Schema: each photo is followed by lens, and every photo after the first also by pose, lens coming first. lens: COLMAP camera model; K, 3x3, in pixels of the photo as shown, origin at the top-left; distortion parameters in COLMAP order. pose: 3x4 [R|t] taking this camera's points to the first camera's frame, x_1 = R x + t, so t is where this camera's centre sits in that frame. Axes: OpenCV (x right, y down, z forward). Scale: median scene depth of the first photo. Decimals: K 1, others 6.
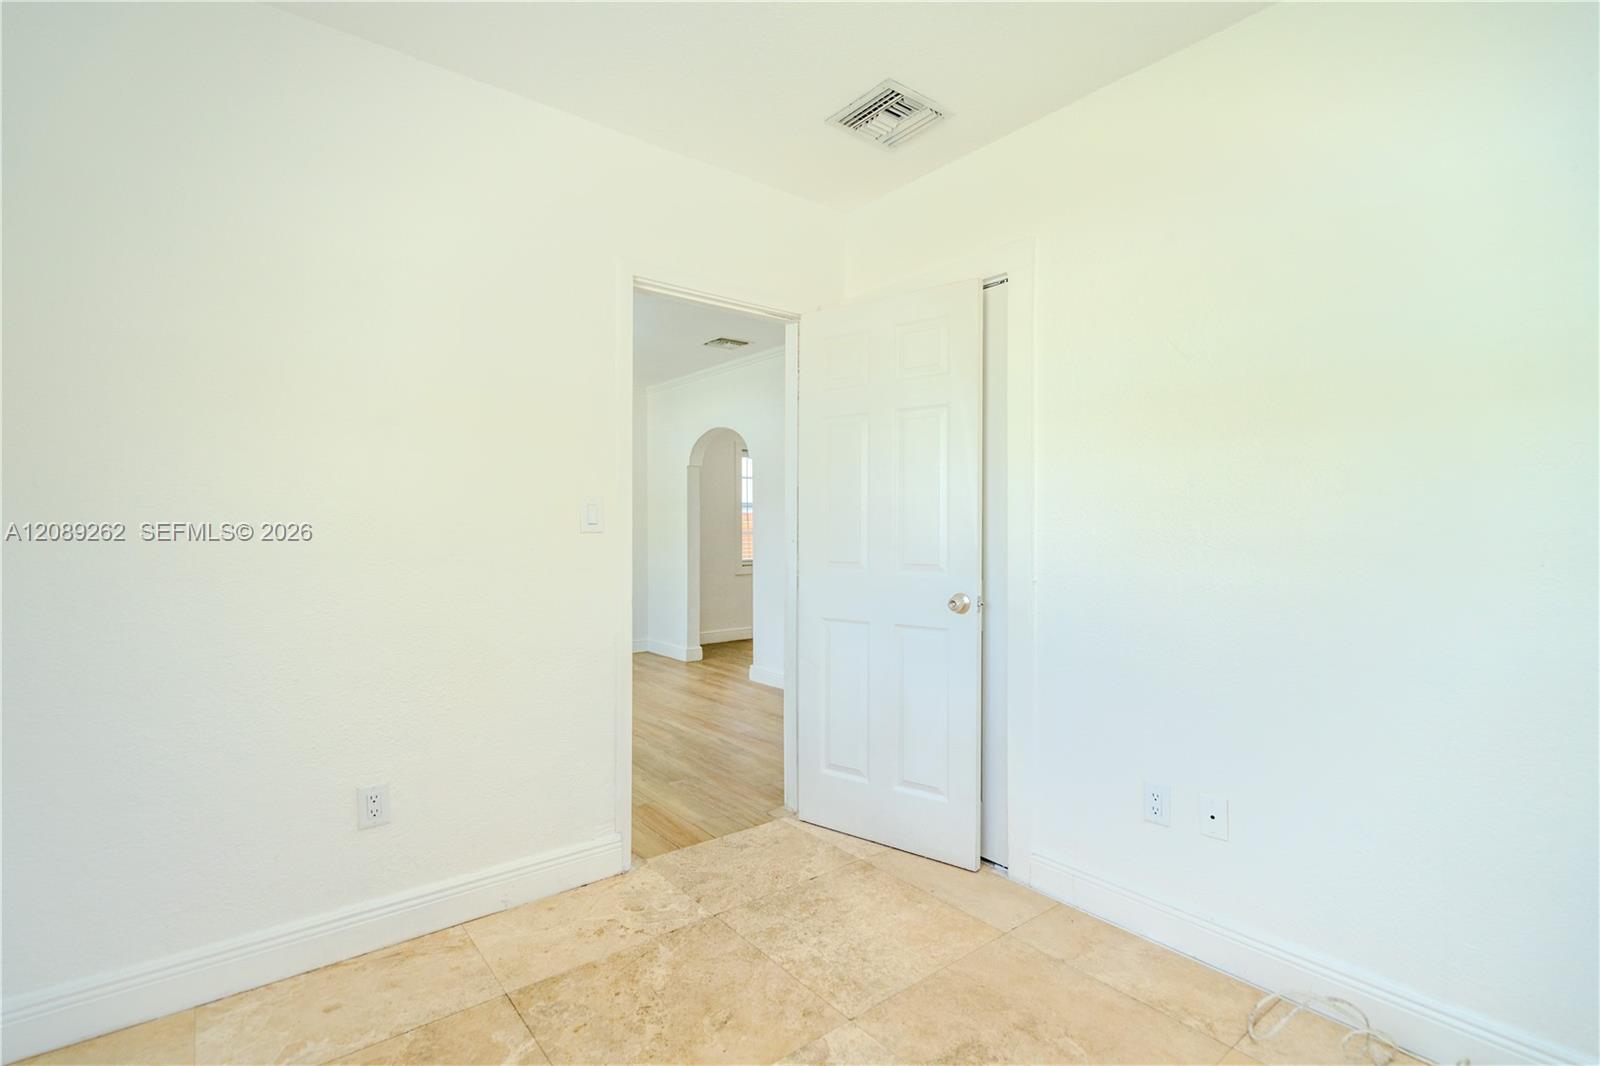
lens RADIAL K [[736.8, 0, 809.8], [0, 736.8, 538.0], [0, 0, 1]] dist [0.002869, 0.000926]
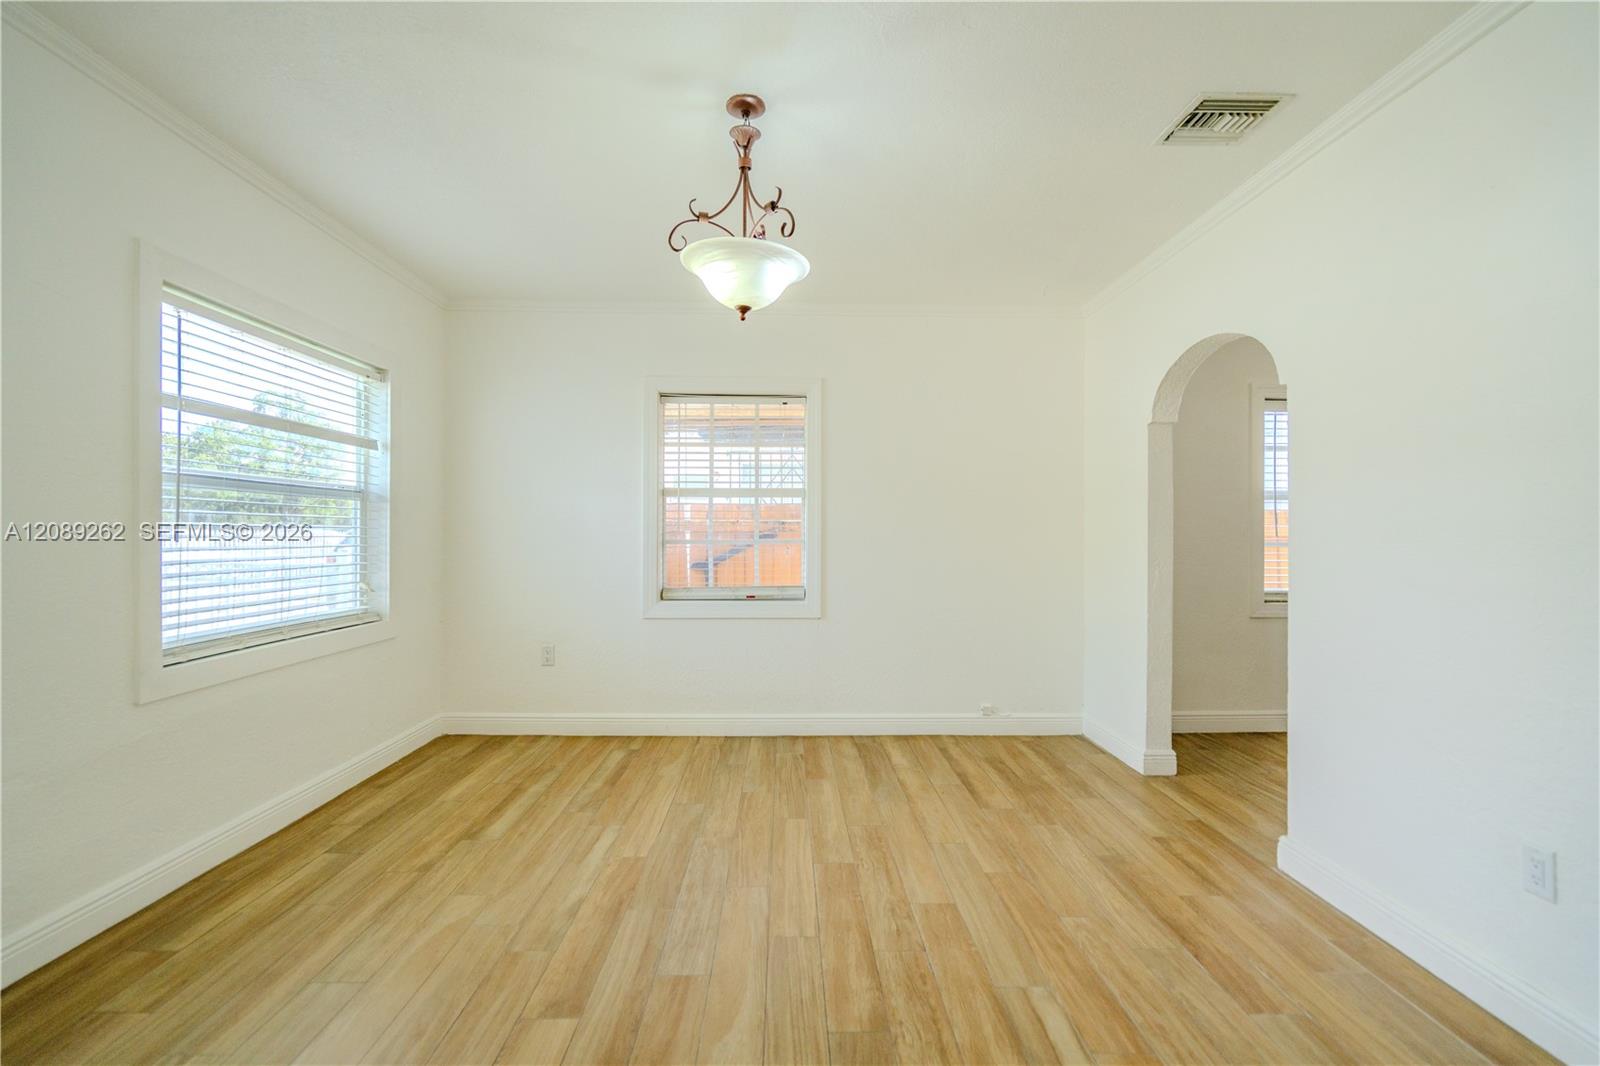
lens RADIAL K [[736.8, 0, 809.8], [0, 736.8, 538.0], [0, 0, 1]] dist [0.002869, 0.000926]
pose [[0.795626, 0.001511, -0.605786, -0.029477], [-0.008065, 0.999935, -0.008098, -0.004296], [0.605734, 0.011328, 0.795587, 0.374307]]
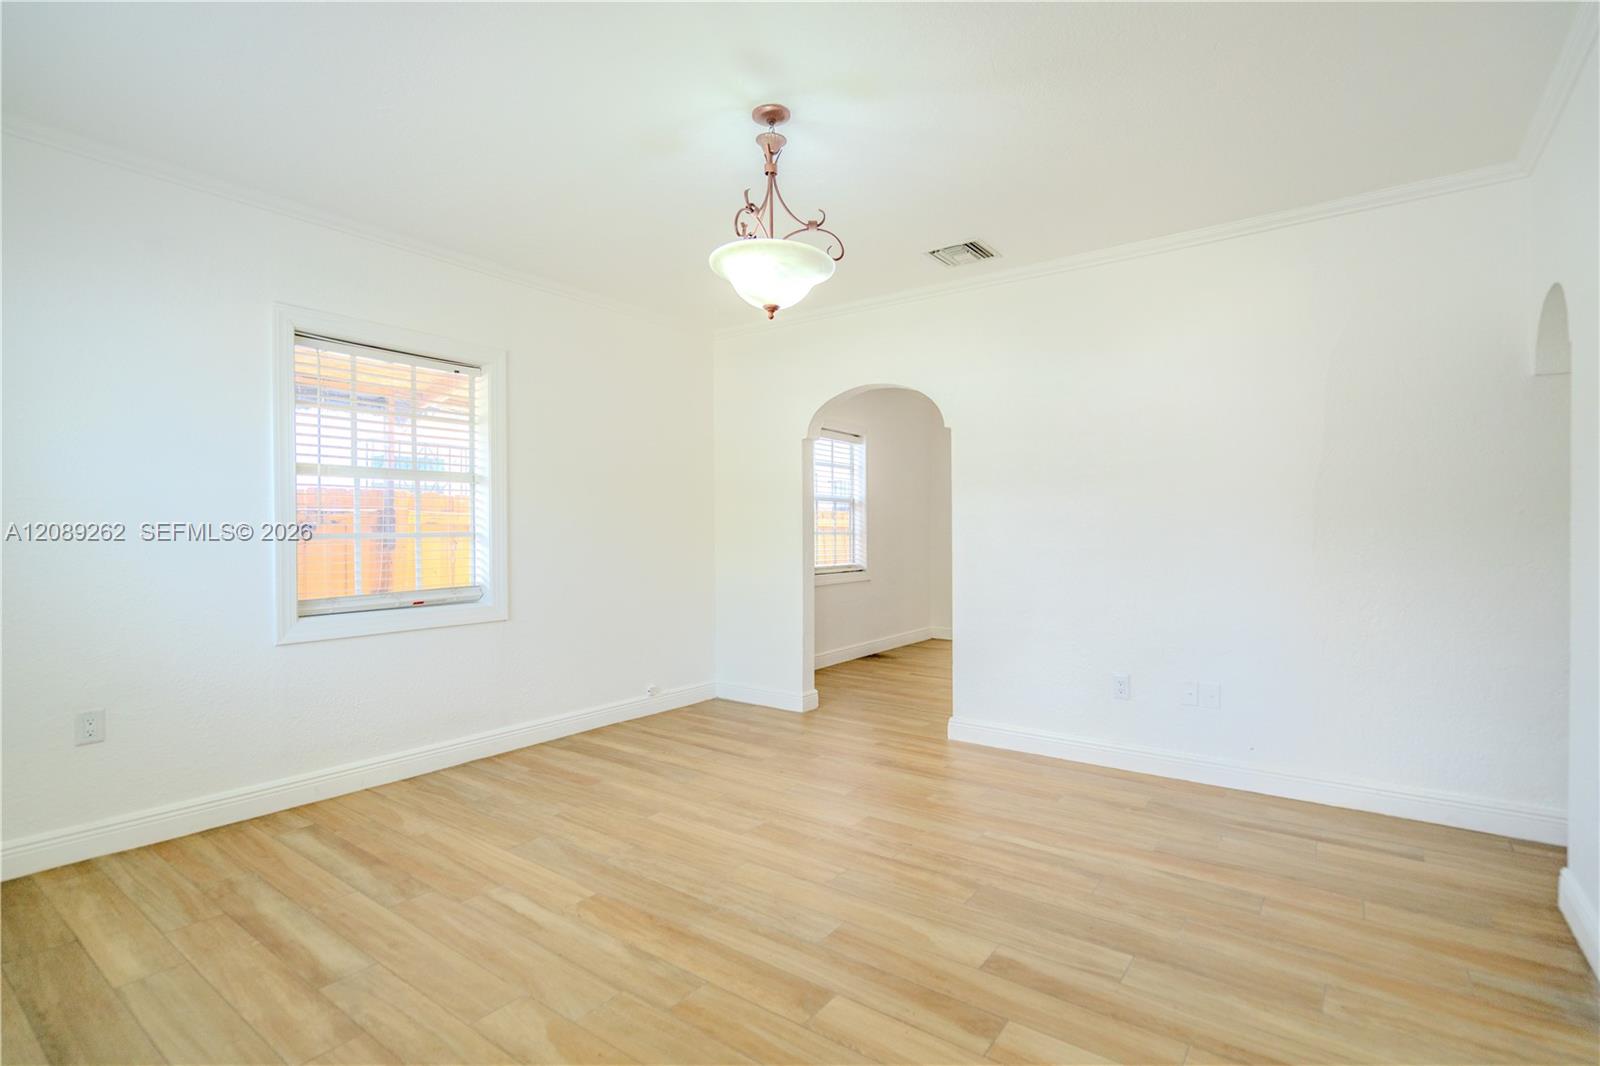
lens RADIAL K [[736.8, 0, 809.8], [0, 736.8, 538.0], [0, 0, 1]] dist [0.002869, 0.000926]
pose [[0.967143, -0.008135, 0.254103, -0.317407], [0.009551, 0.999945, -0.004337, 0.001502], [-0.254054, 0.006621, 0.967167, 0.284196]]
